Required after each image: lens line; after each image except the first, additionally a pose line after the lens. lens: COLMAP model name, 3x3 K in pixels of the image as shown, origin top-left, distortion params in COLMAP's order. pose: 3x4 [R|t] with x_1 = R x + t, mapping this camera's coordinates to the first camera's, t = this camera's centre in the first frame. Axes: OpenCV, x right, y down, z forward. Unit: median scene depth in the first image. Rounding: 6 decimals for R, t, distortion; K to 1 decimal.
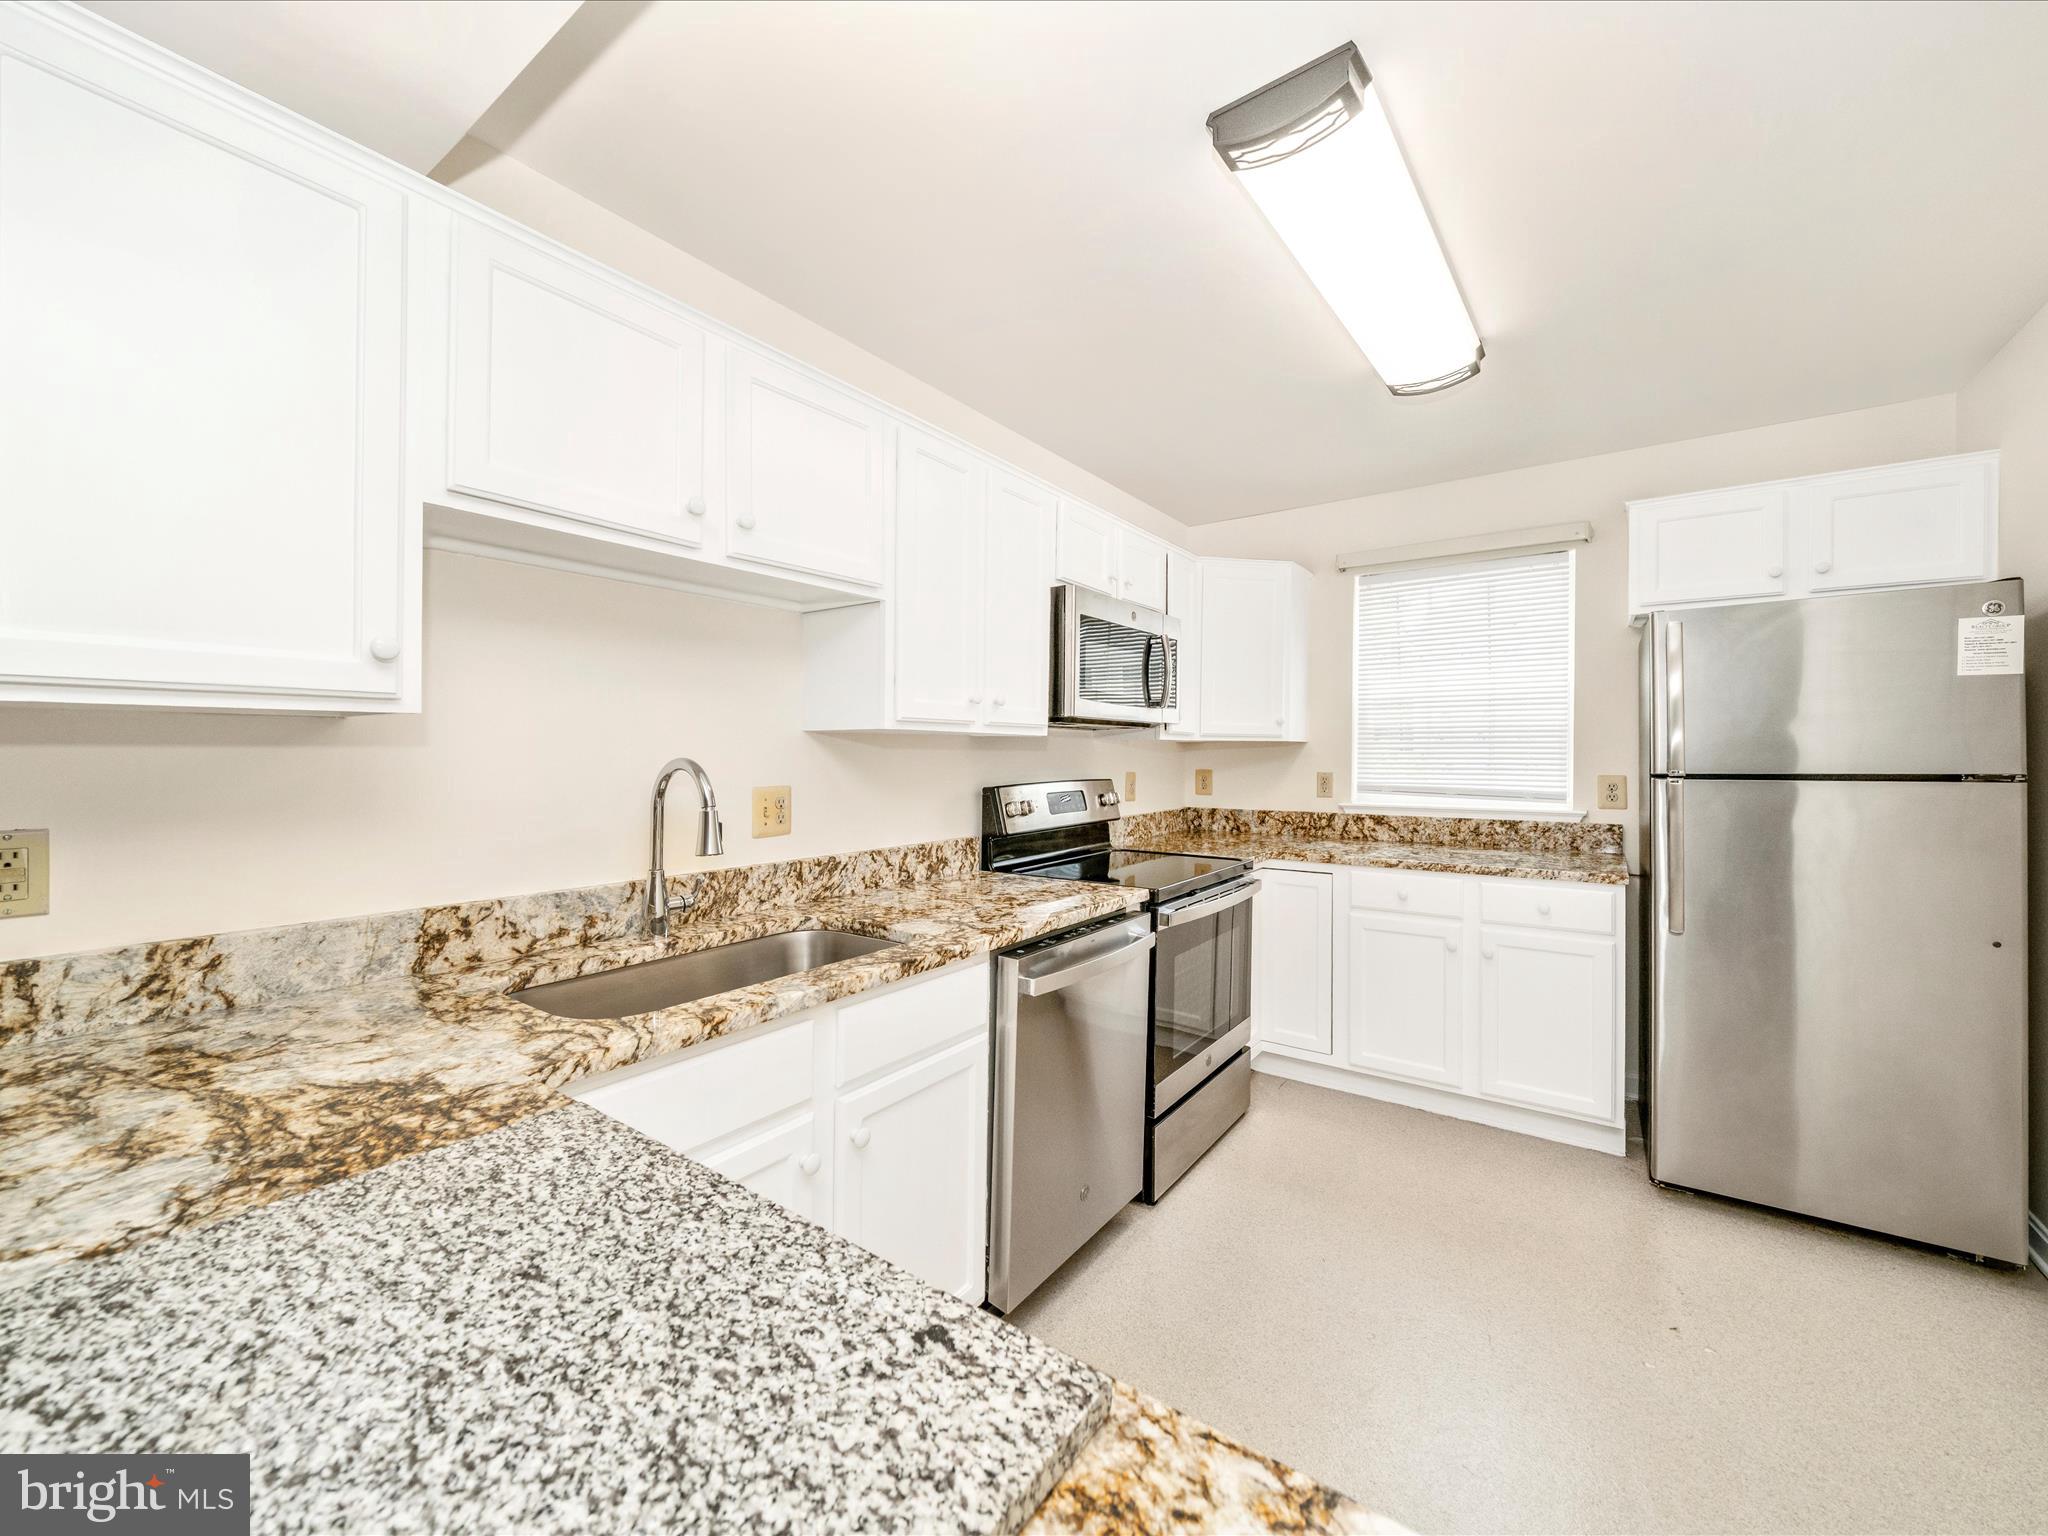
lens RADIAL K [[787.3, 0, 1037.5], [0, 787.3, 784.8], [0, 0, 1]] dist [-0.002195, -0.000923]
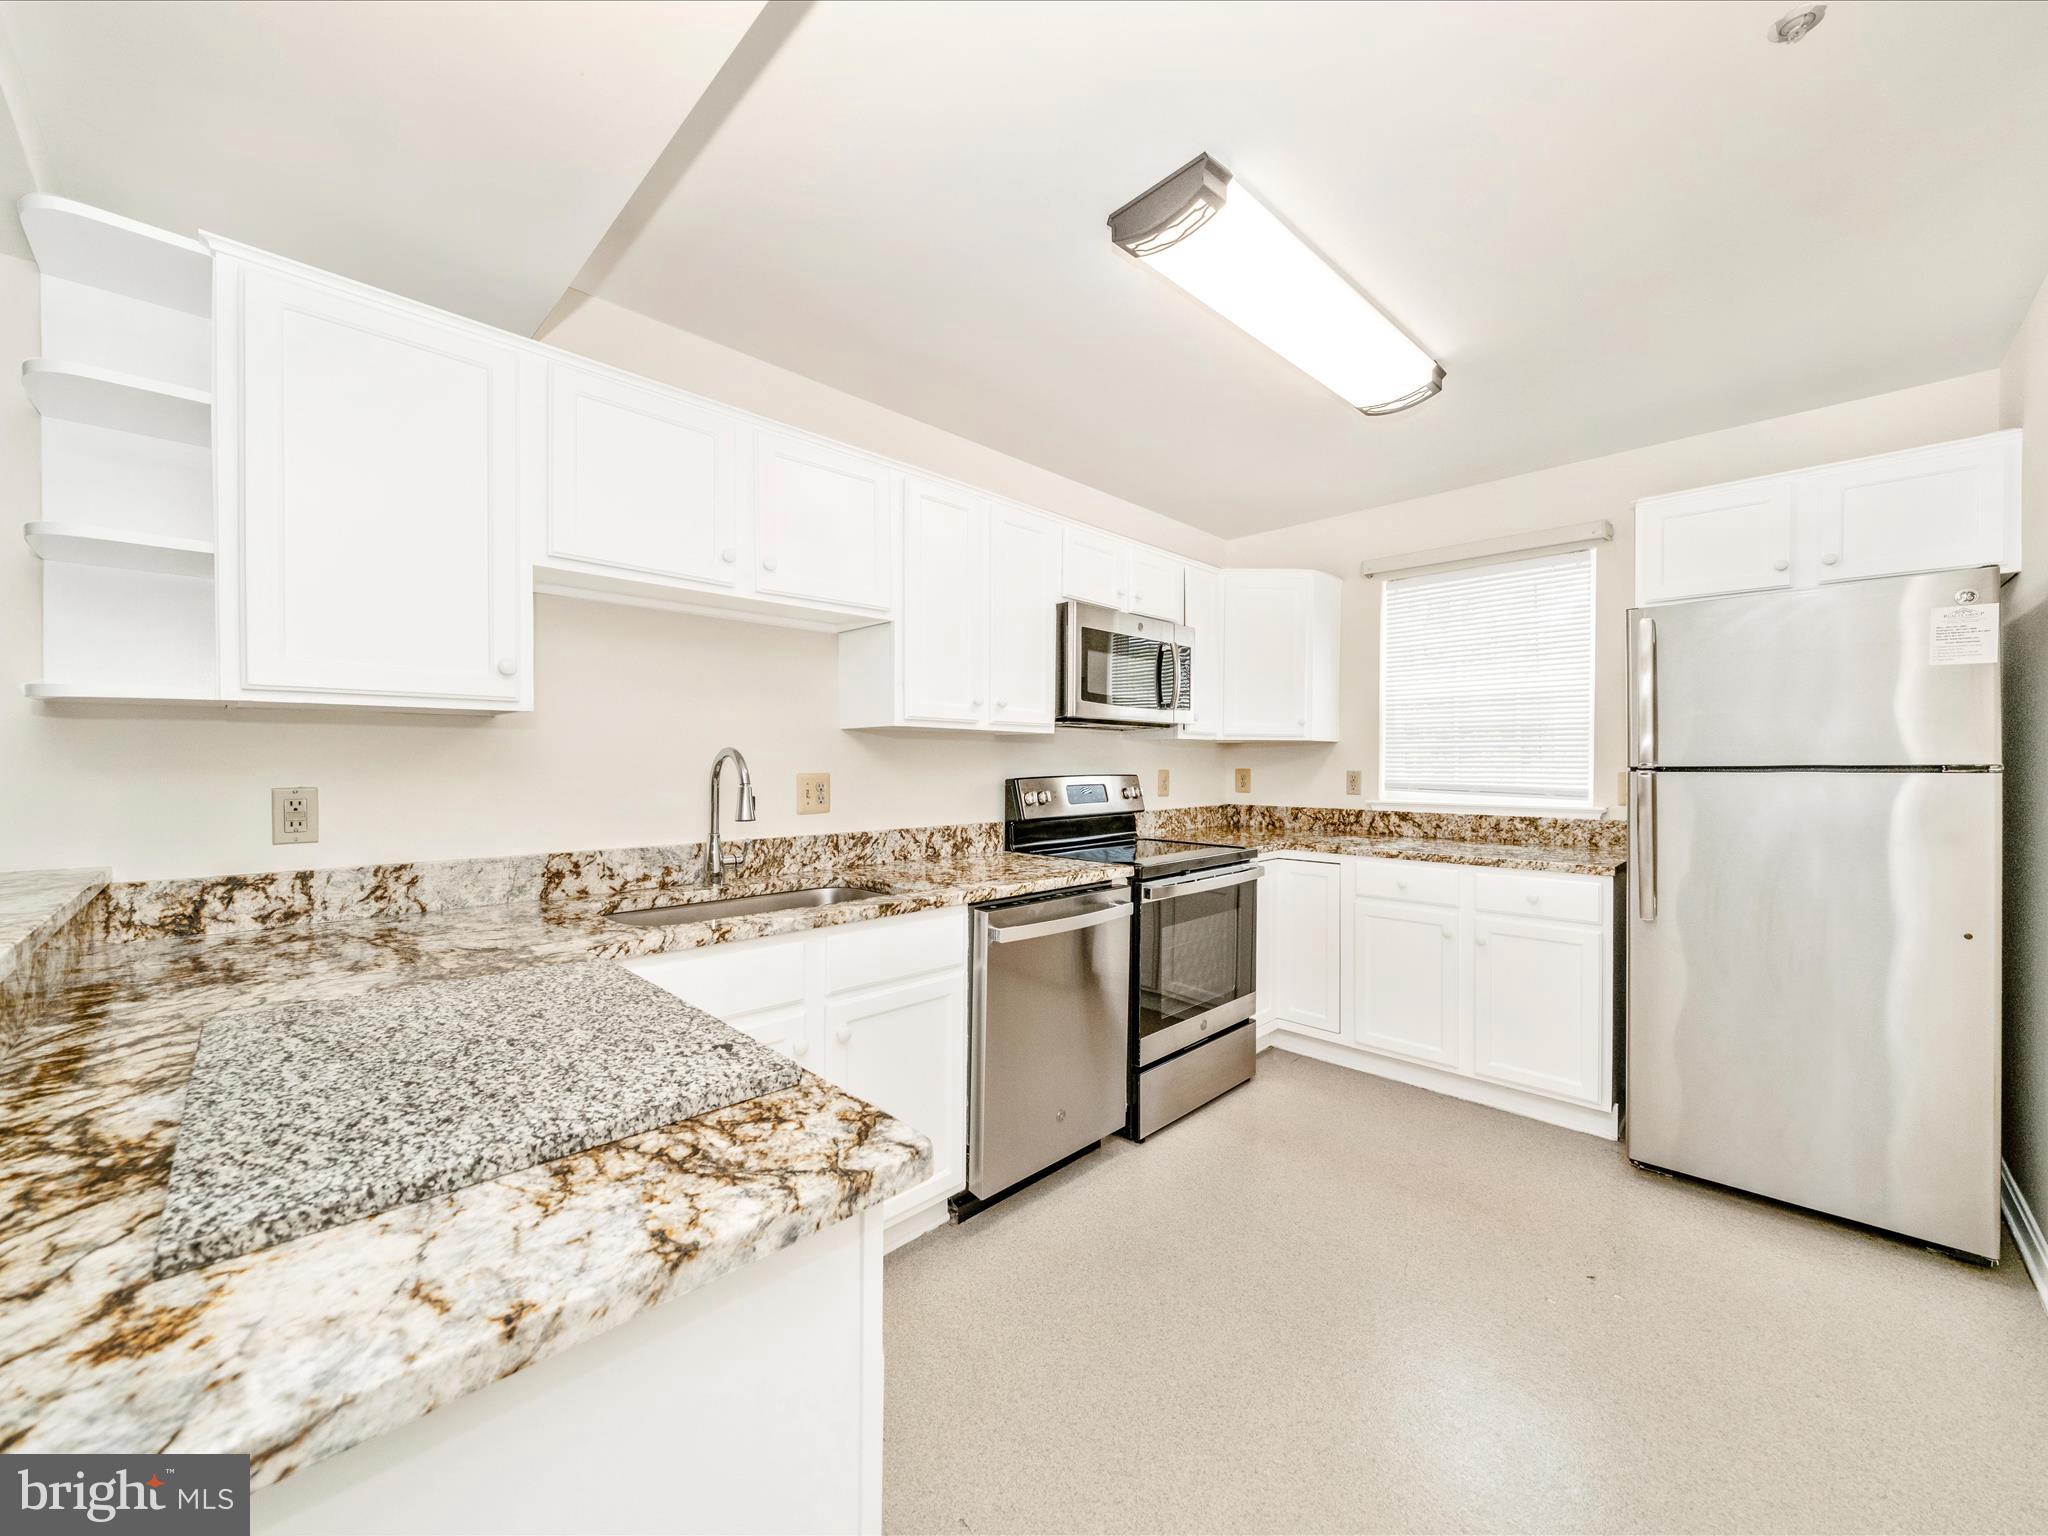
lens RADIAL K [[774.9, 0, 1040.5], [0, 774.9, 812.3], [0, 0, 1]] dist [-0.000324, -0.001318]
pose [[0.986765, 0.011255, -0.161767, 0.203338], [-0.007364, 0.999669, 0.024635, 0.028656], [0.161990, -0.023117, 0.986522, -0.143891]]
